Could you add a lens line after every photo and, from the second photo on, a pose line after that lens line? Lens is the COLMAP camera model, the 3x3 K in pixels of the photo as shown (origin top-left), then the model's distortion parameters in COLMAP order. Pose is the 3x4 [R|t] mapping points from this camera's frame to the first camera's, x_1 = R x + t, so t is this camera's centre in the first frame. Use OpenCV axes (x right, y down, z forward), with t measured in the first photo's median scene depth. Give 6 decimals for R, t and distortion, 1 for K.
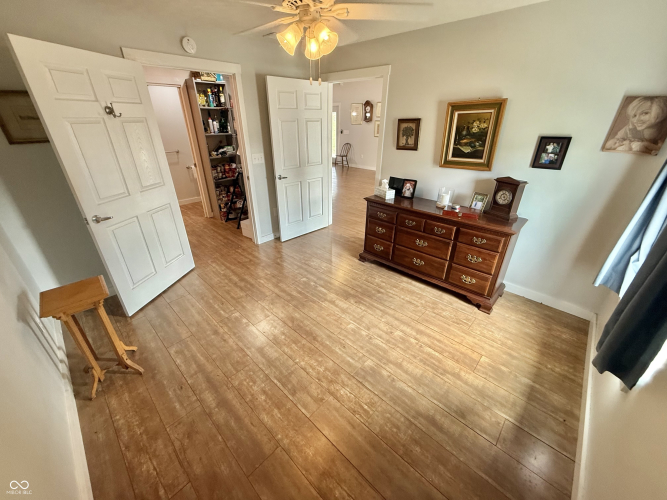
lens RADIAL K [[265.9, 0, 332.9], [0, 265.9, 247.6], [0, 0, 1]] dist [0.000924, -0.000496]
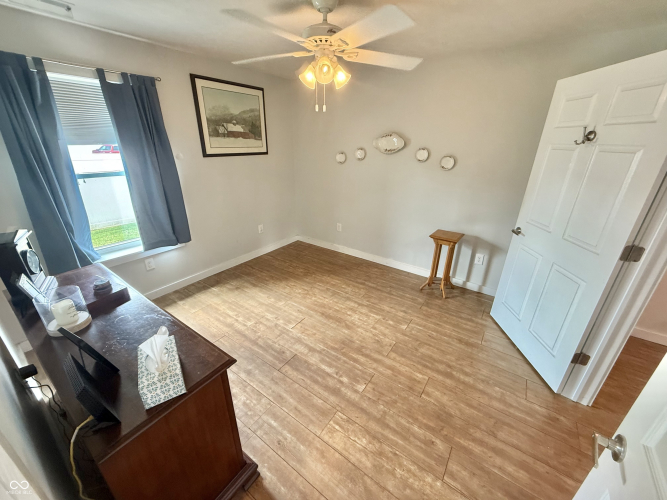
lens RADIAL K [[265.9, 0, 336.0], [0, 265.9, 249.2], [0, 0, 1]] dist [0.000924, -0.000496]
pose [[-0.987855, 0.044362, -0.148912, 0.038233], [-0.082535, 0.662175, 0.744790, -0.740684], [0.131647, 0.748035, -0.650471, 1.510160]]
